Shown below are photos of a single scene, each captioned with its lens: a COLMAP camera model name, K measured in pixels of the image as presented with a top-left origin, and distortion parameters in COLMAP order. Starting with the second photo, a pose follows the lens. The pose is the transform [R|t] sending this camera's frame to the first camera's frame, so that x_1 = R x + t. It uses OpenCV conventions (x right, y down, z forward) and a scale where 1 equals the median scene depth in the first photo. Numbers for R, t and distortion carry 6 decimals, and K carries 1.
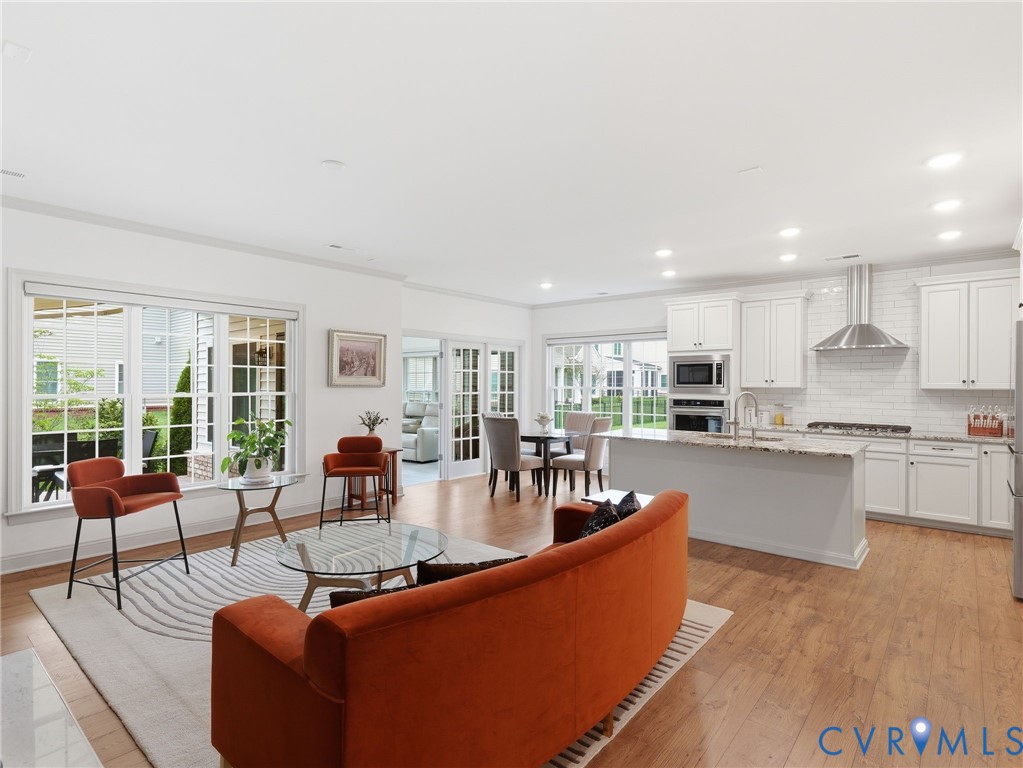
lens RADIAL K [[536.8, 0, 505.0], [0, 536.8, 380.9], [0, 0, 1]] dist [0.003284, 0.000129]
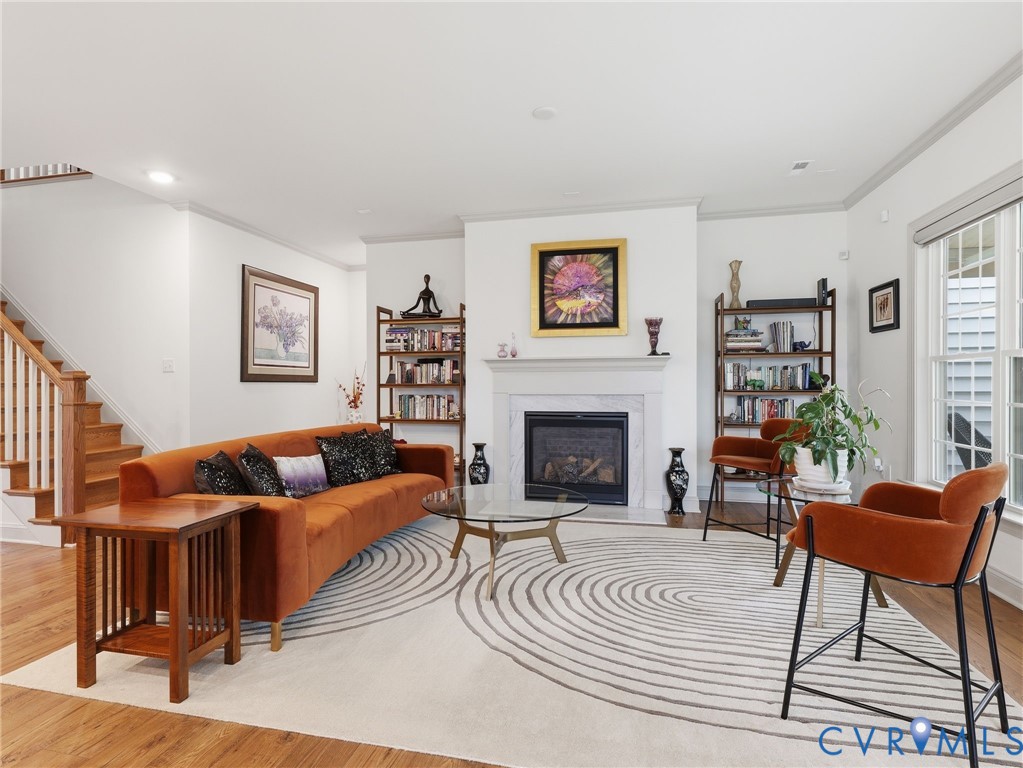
lens RADIAL K [[536.8, 0, 505.0], [0, 536.8, 380.9], [0, 0, 1]] dist [0.003284, 0.000129]
pose [[-0.891561, -0.002976, -0.452890, 0.105480], [0.001395, 0.999956, -0.009317, 0.053686], [0.452898, -0.008938, -0.891518, 1.057614]]
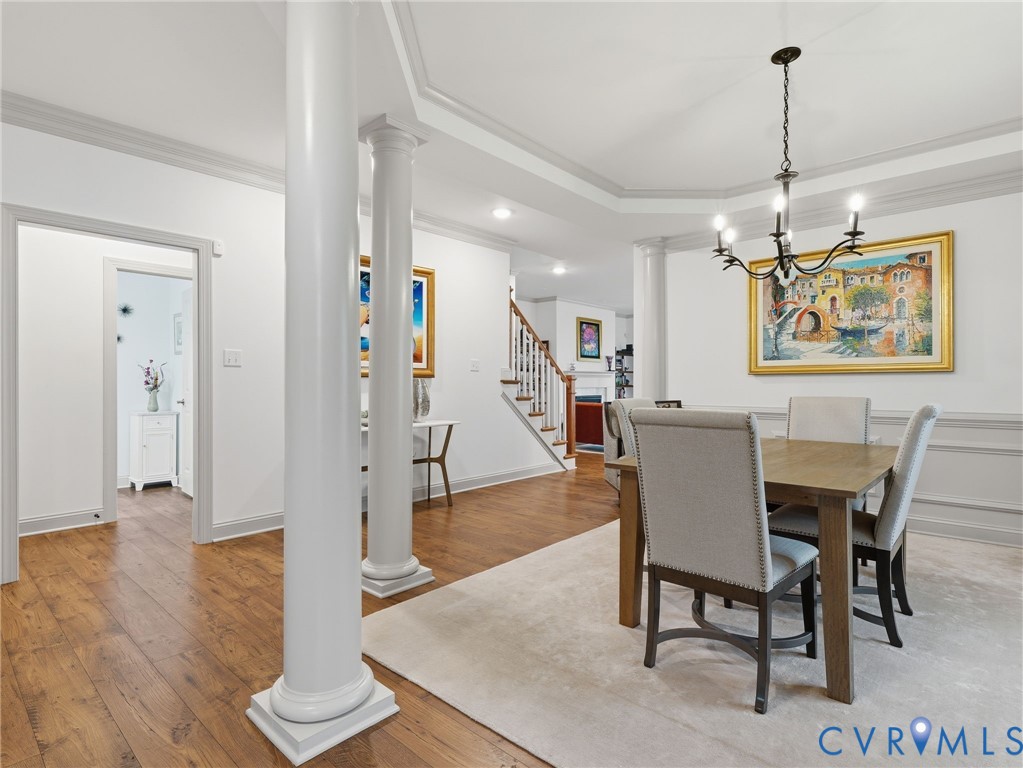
lens RADIAL K [[536.8, 0, 505.0], [0, 536.8, 380.9], [0, 0, 1]] dist [0.003284, 0.000129]
pose [[-0.028445, -0.005780, -0.999579, 1.540705], [0.005198, 0.999969, -0.005930, 0.052706], [0.999582, -0.005365, -0.028414, 0.089685]]
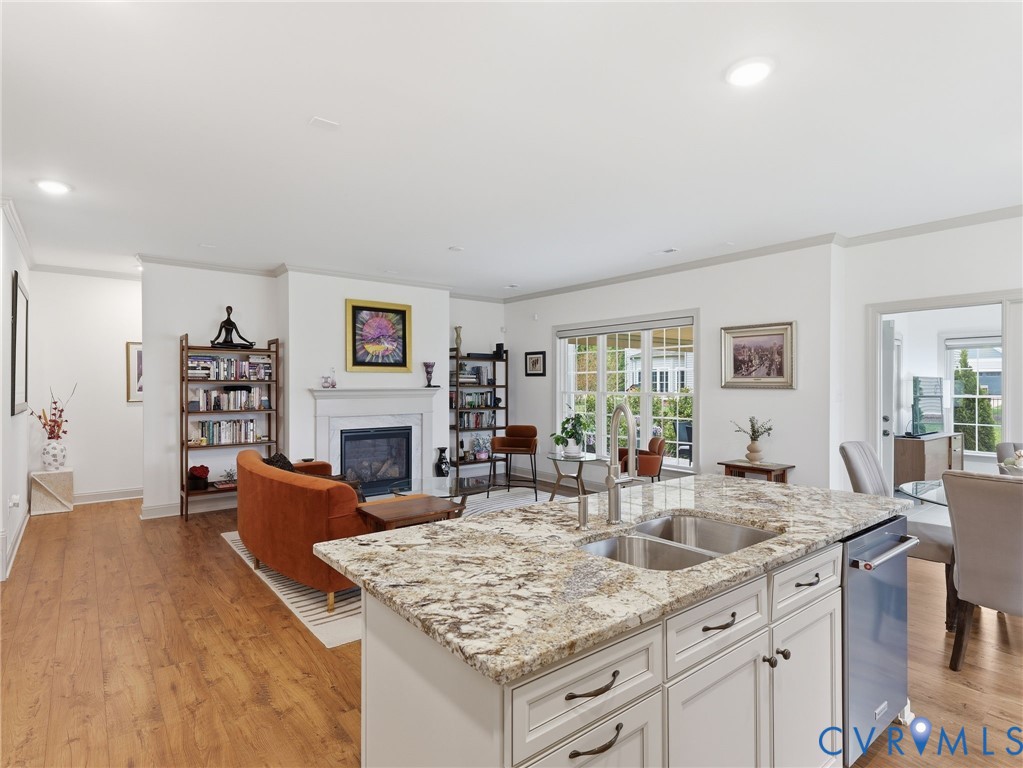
lens RADIAL K [[536.8, 0, 505.0], [0, 536.8, 380.9], [0, 0, 1]] dist [0.003284, 0.000129]
pose [[-0.198553, -0.008901, -0.980050, 0.708241], [0.004138, 0.999942, -0.009920, 0.005842], [0.980082, -0.006025, -0.198504, 0.842434]]
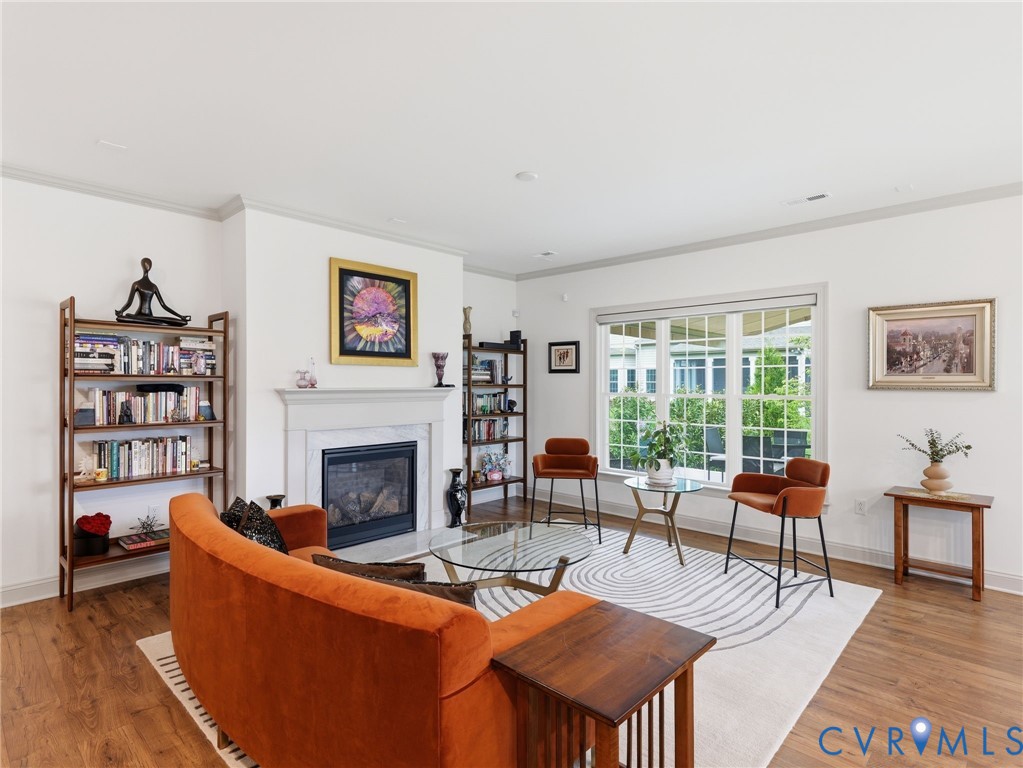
lens RADIAL K [[536.8, 0, 505.0], [0, 536.8, 380.9], [0, 0, 1]] dist [0.003284, 0.000129]
pose [[-0.056969, -0.008114, -0.998343, 0.422418], [0.001381, 0.999965, -0.008206, 0.004839], [0.998375, -0.001846, -0.056956, 0.584742]]
